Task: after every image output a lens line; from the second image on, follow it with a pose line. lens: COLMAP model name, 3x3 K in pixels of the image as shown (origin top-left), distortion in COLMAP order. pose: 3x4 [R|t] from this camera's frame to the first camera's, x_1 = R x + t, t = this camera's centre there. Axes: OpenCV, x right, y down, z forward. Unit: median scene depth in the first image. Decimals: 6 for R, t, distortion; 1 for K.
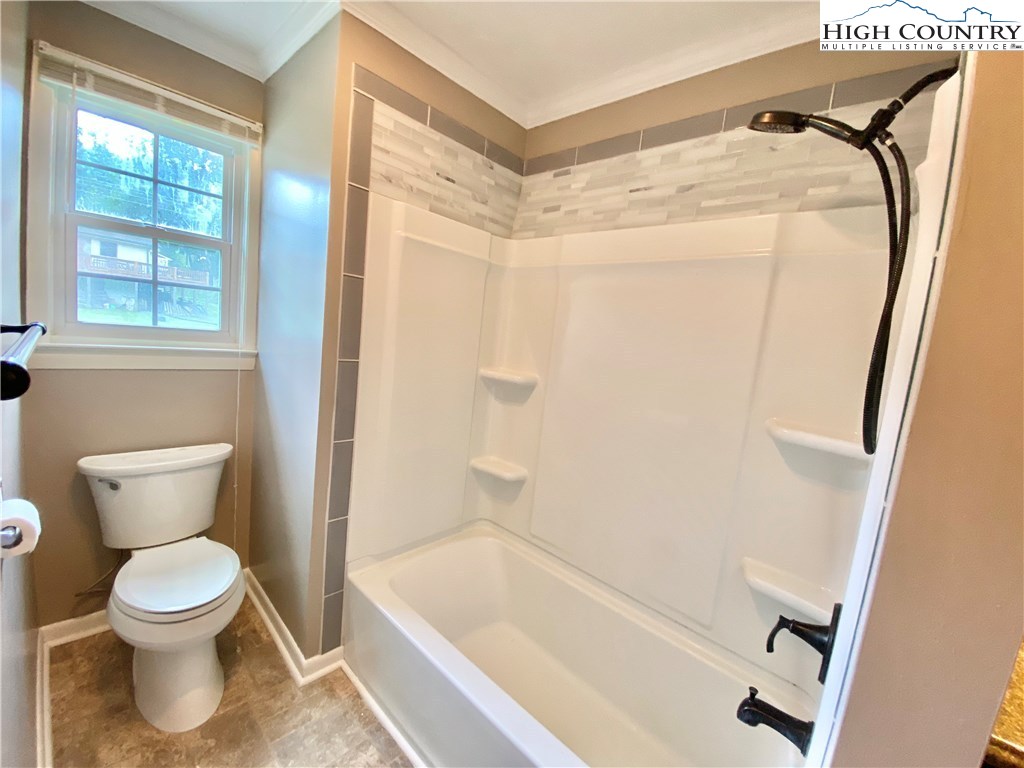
lens RADIAL K [[416.2, 0, 512.0], [0, 416.2, 384.0], [0, 0, 1]] dist [0.030725, -0.021792]
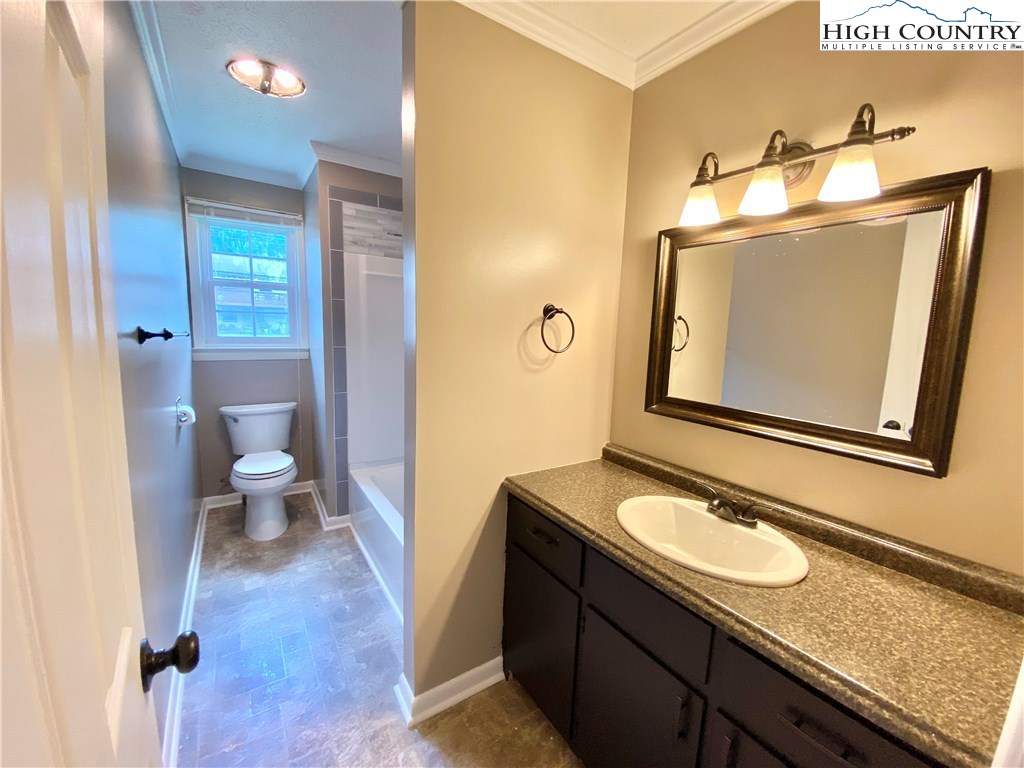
lens RADIAL K [[416.2, 0, 512.0], [0, 416.2, 384.0], [0, 0, 1]] dist [0.030725, -0.021792]
pose [[0.967998, -0.040725, -0.247632, 0.729368], [0.040545, 0.999161, -0.005828, 0.135833], [0.247662, -0.004398, 0.968837, -0.523666]]
